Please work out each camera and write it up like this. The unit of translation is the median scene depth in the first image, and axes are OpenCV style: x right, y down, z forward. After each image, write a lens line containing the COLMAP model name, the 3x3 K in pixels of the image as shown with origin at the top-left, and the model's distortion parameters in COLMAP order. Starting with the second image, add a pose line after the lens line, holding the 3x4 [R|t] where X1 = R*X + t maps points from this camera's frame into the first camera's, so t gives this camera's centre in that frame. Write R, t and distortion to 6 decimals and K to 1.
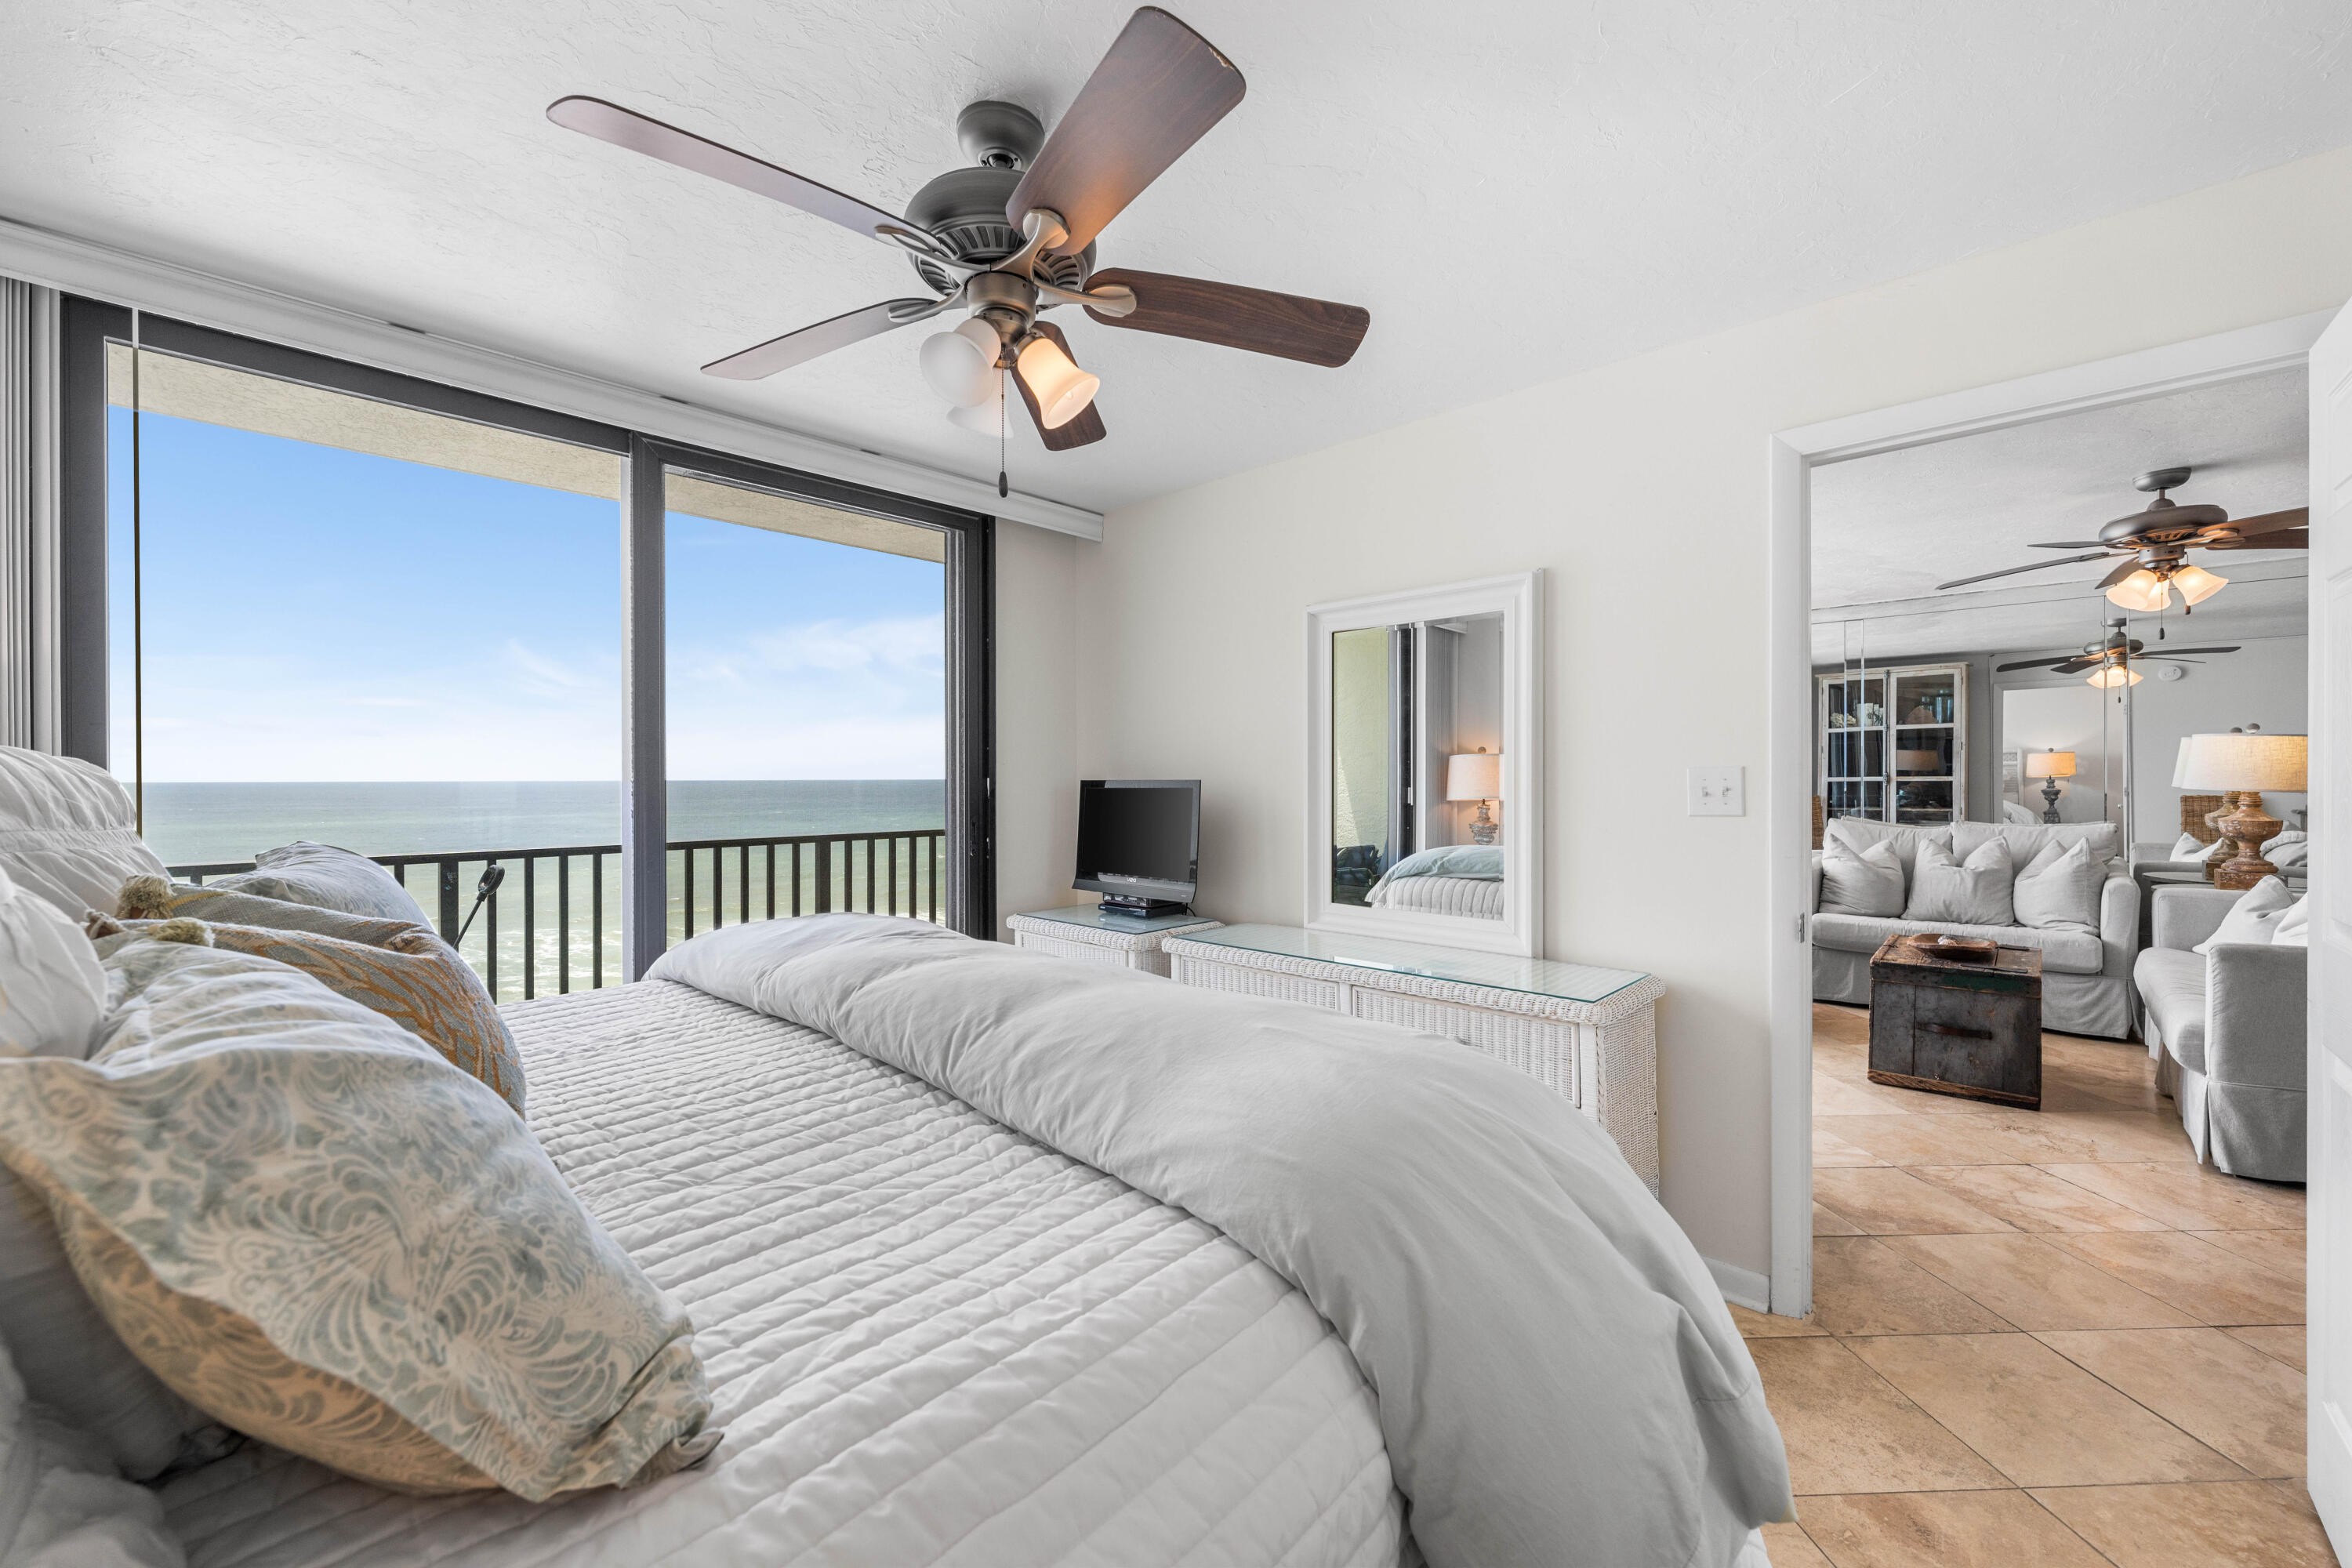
lens RADIAL K [[953.9, 0, 1157.3], [0, 953.9, 774.3], [0, 0, 1]] dist [-0.004262, 0.001398]
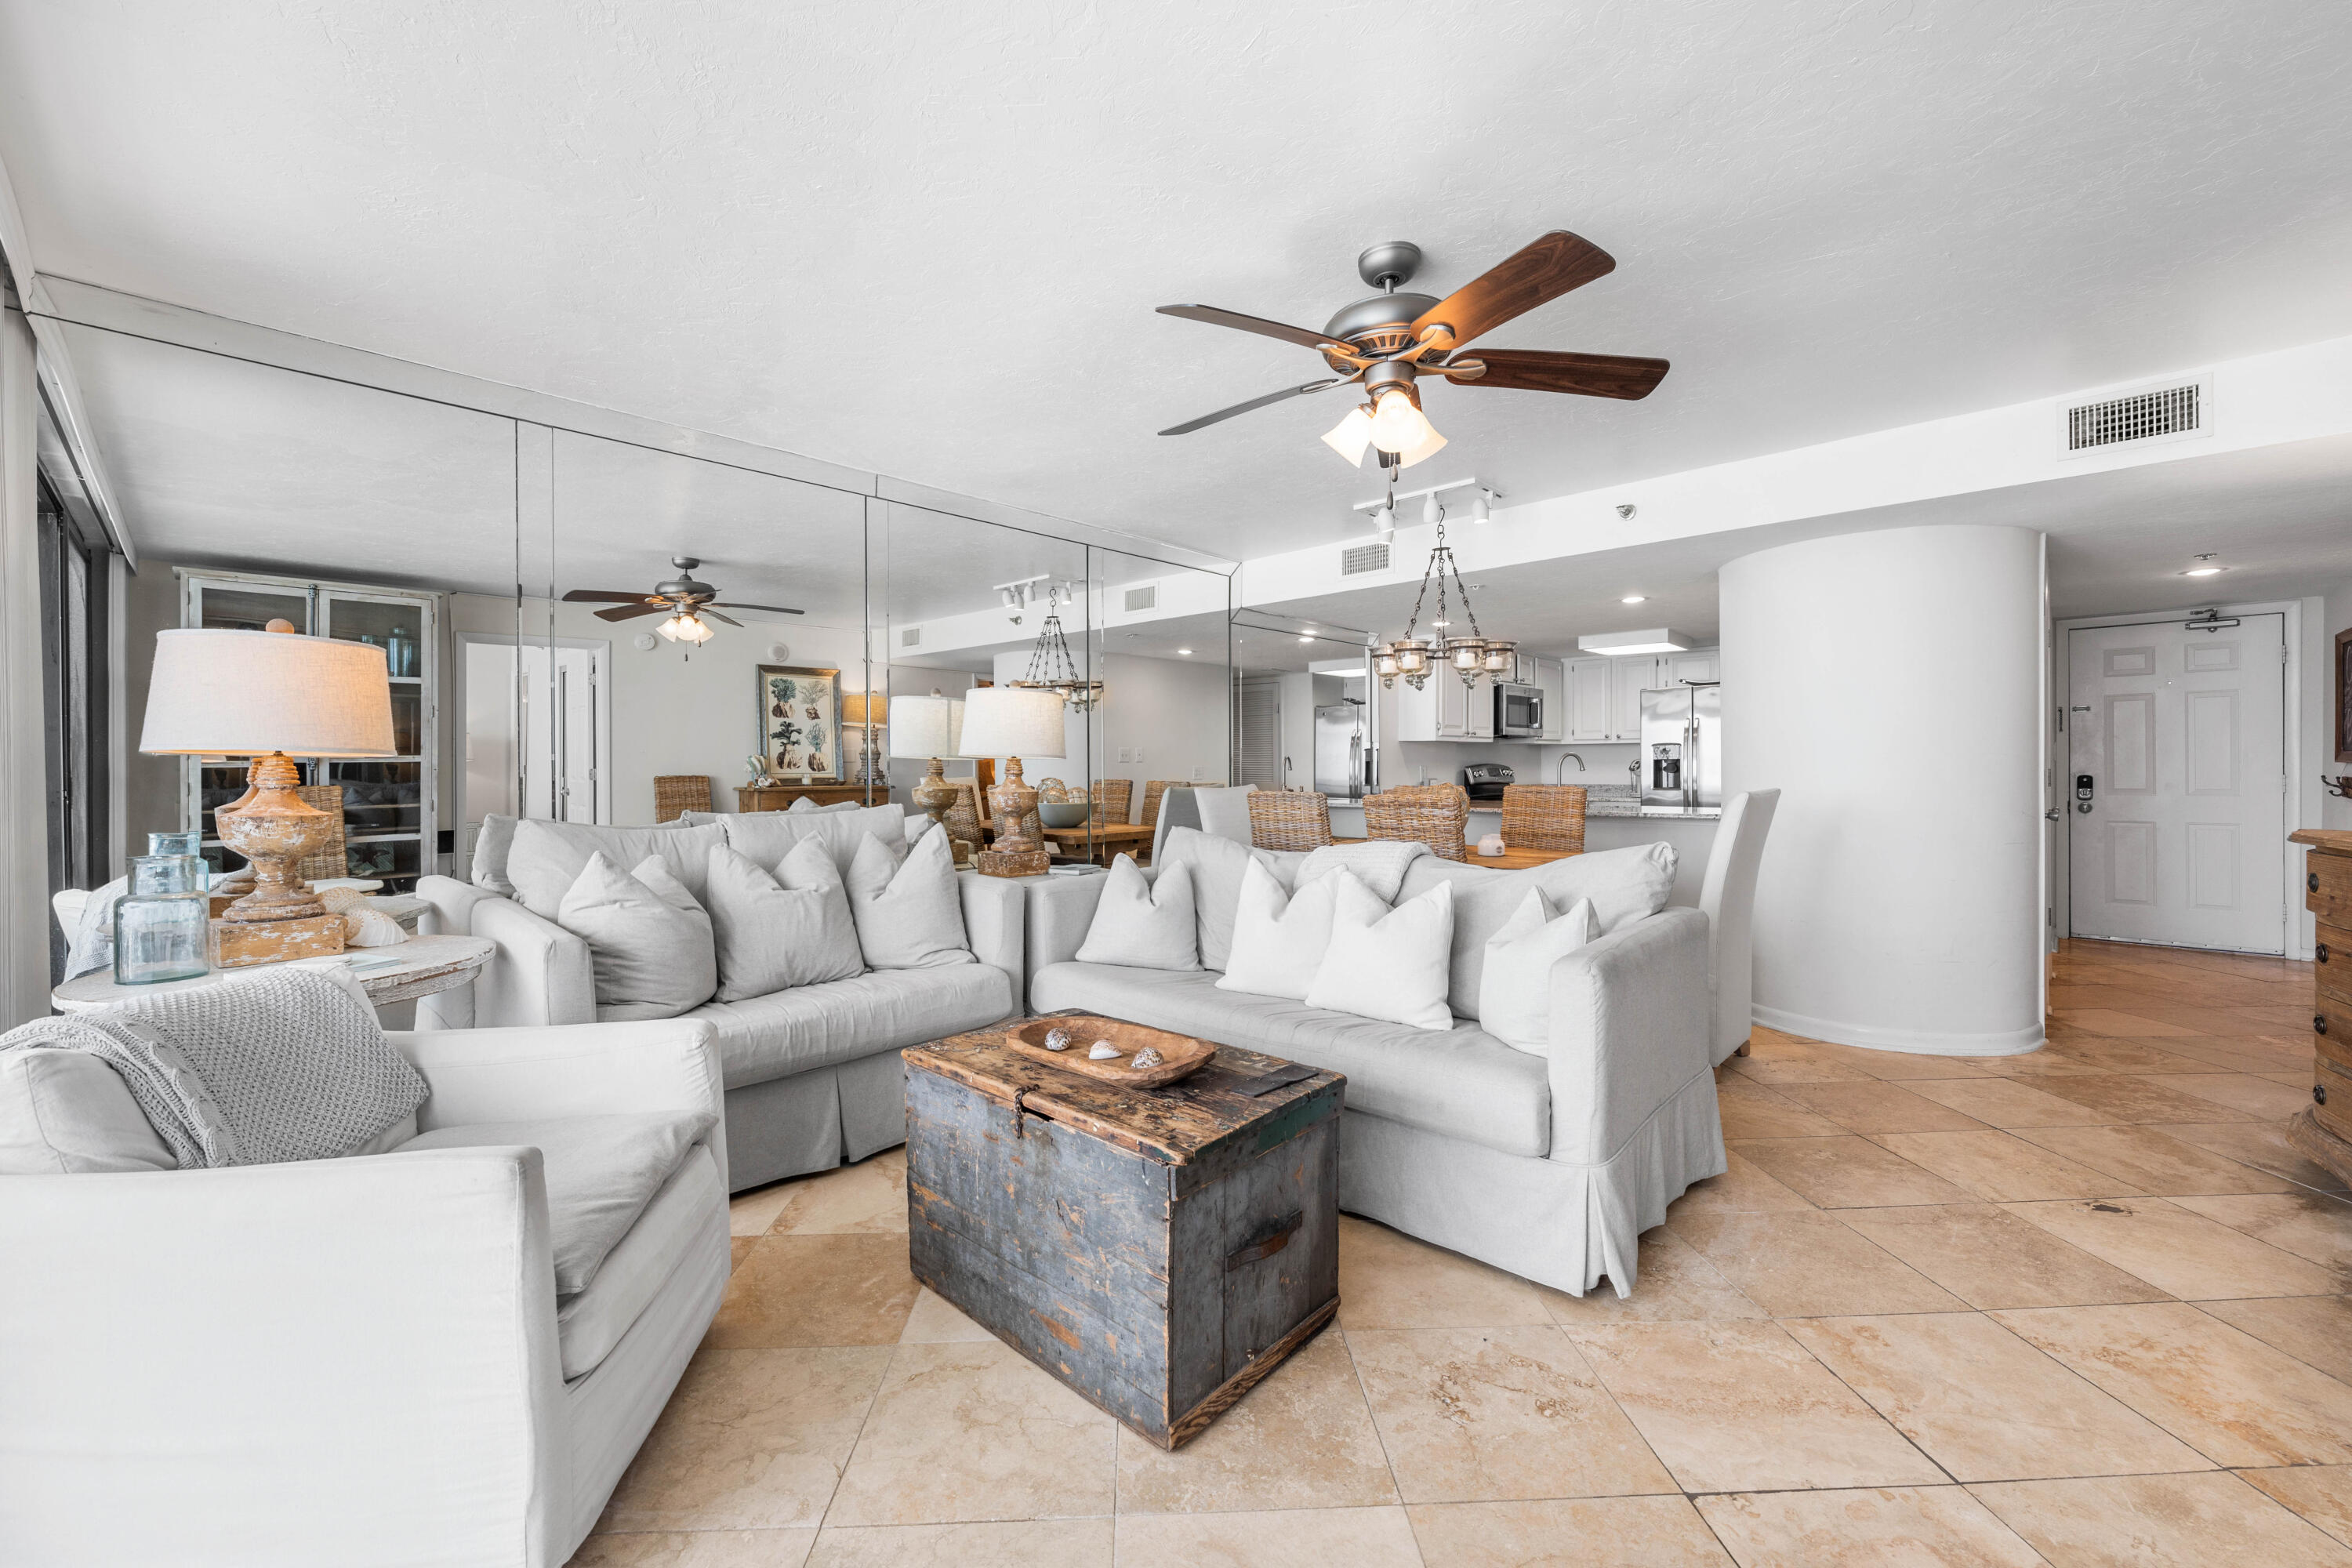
lens RADIAL K [[953.9, 0, 1162.4], [0, 953.9, 770.4], [0, 0, 1]] dist [-0.004262, 0.001398]
pose [[0.012660, -0.000261, 0.999920, 0.266263], [0.002353, 0.999997, 0.000231, 0.024719], [-0.999917, 0.002349, 0.012660, 0.781442]]
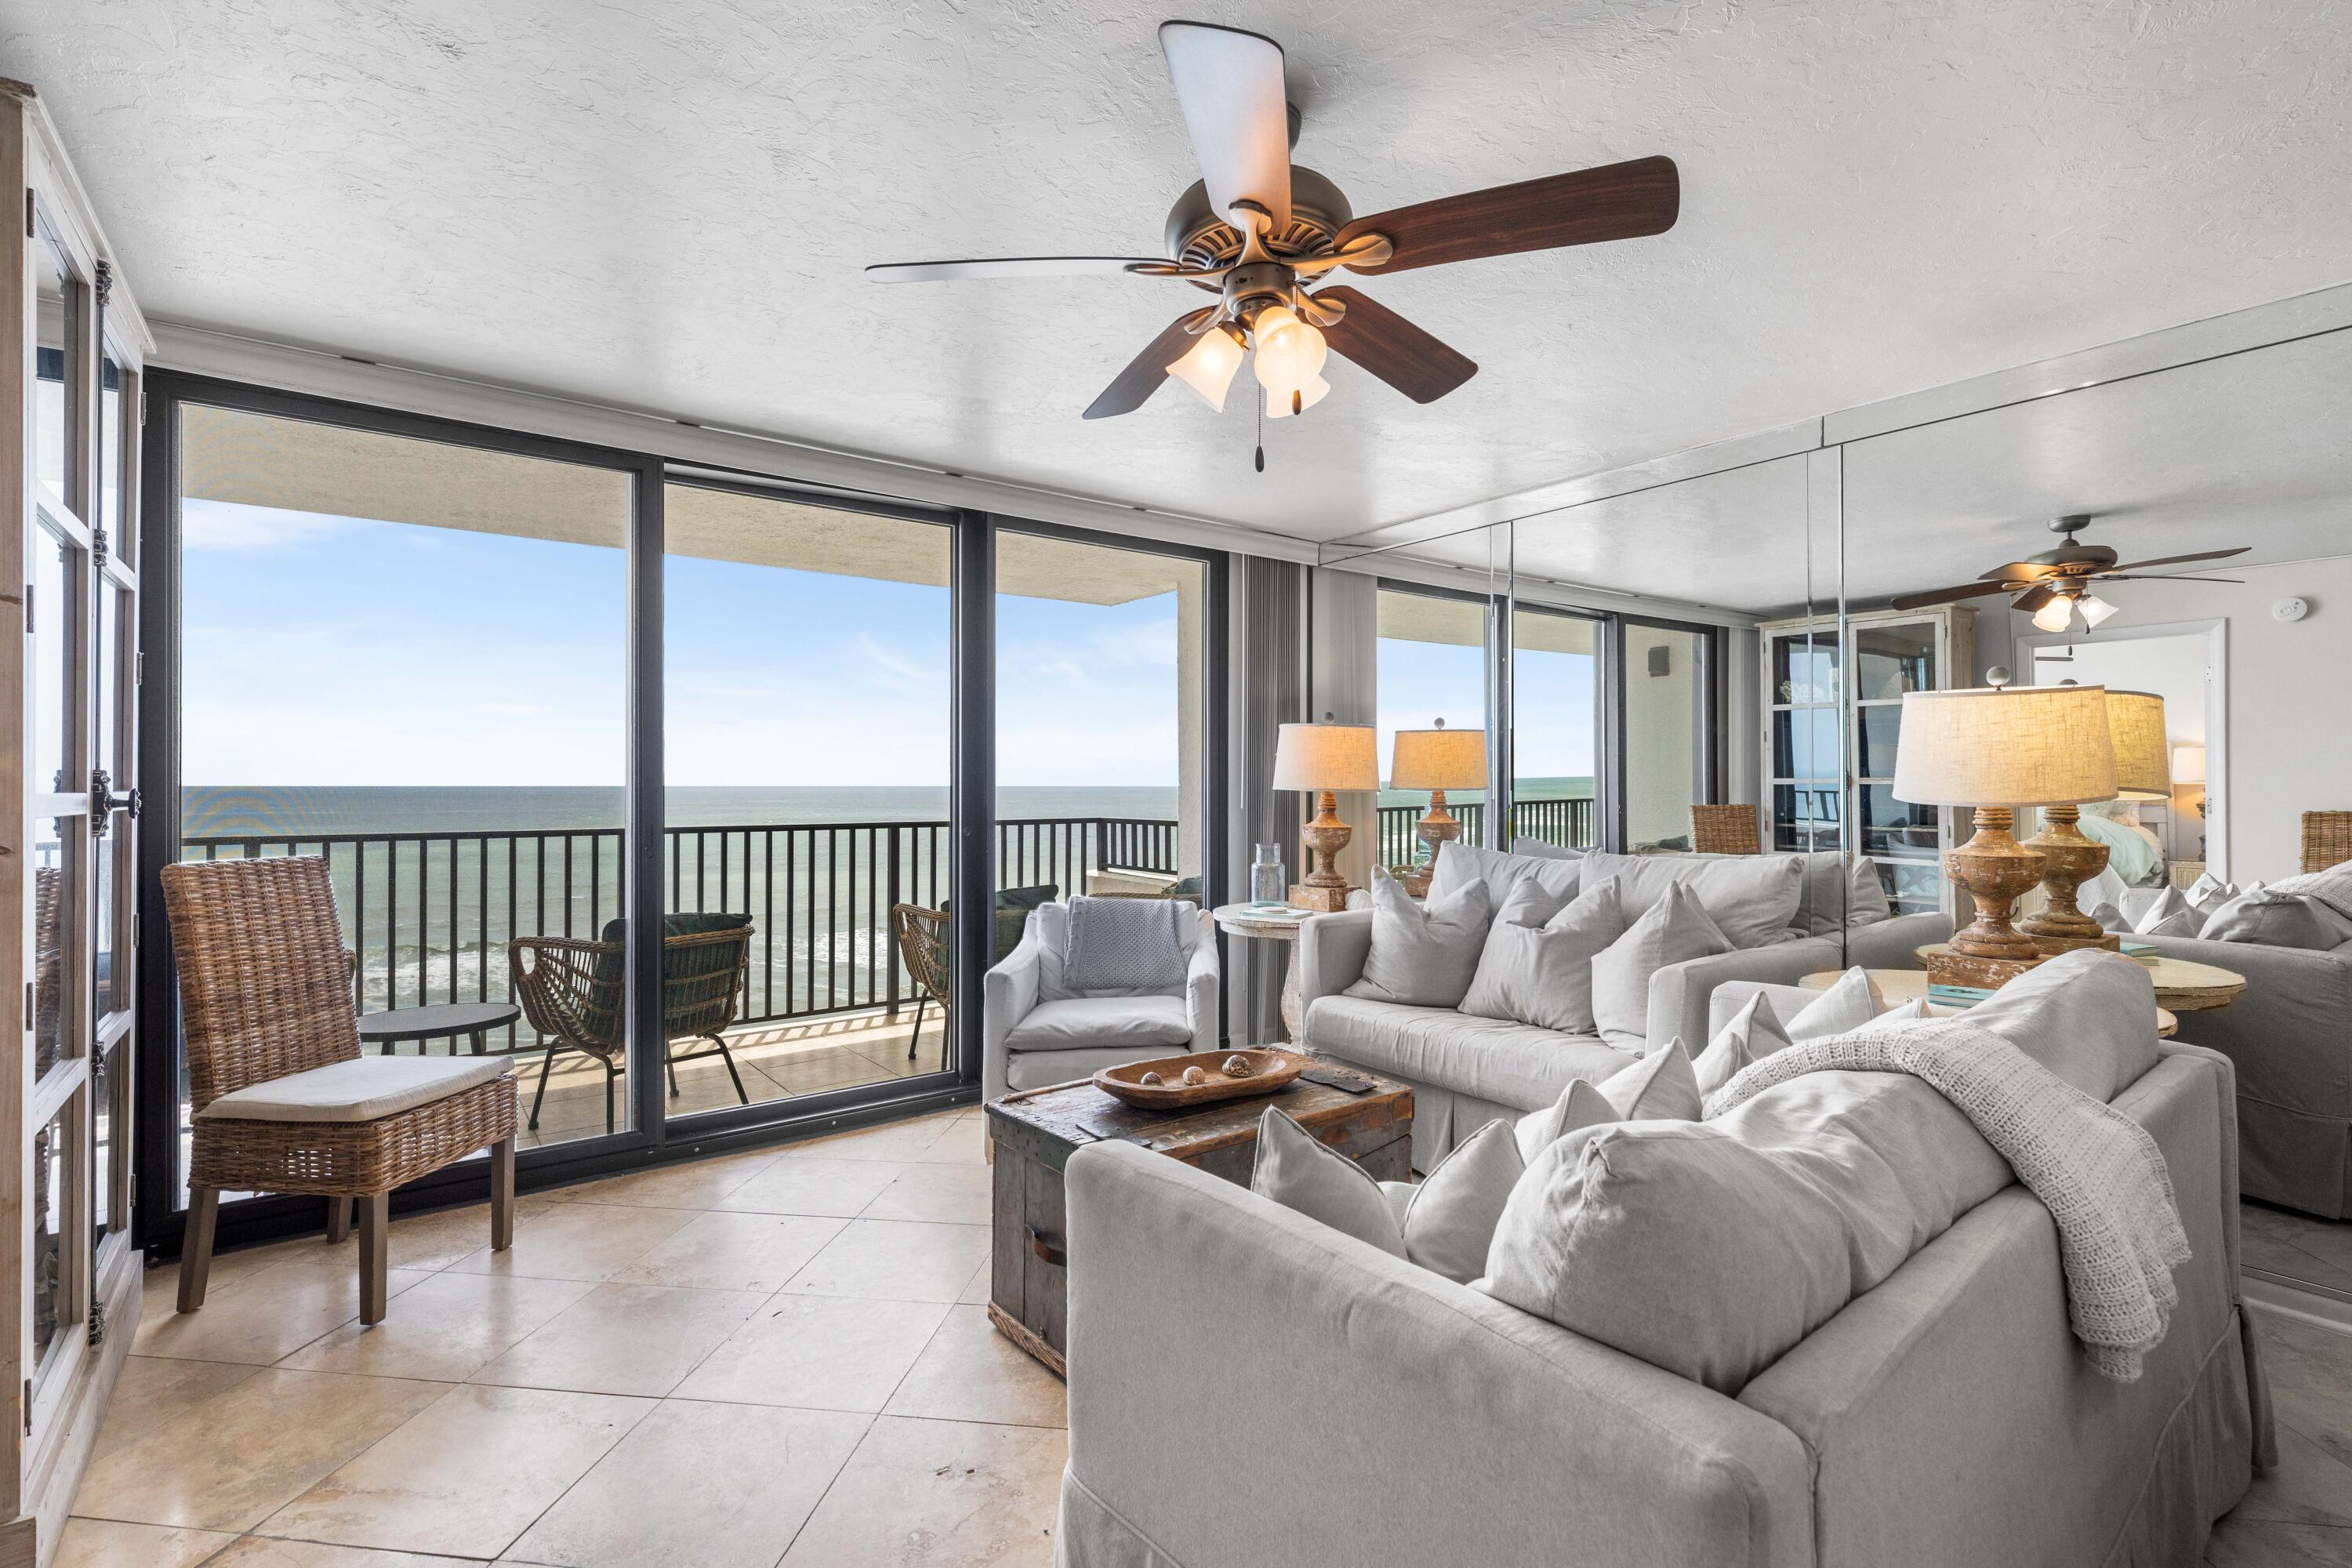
lens RADIAL K [[1067.6, 0, 1190.2], [0, 1067.6, 781.3], [0, 0, 1]] dist [-0.001020, 0.000561]
pose [[0.986358, 0.003573, -0.164574, 0.757347], [-0.003168, 0.999991, 0.002722, 0.005731], [0.164582, -0.002163, 0.986361, 0.321387]]
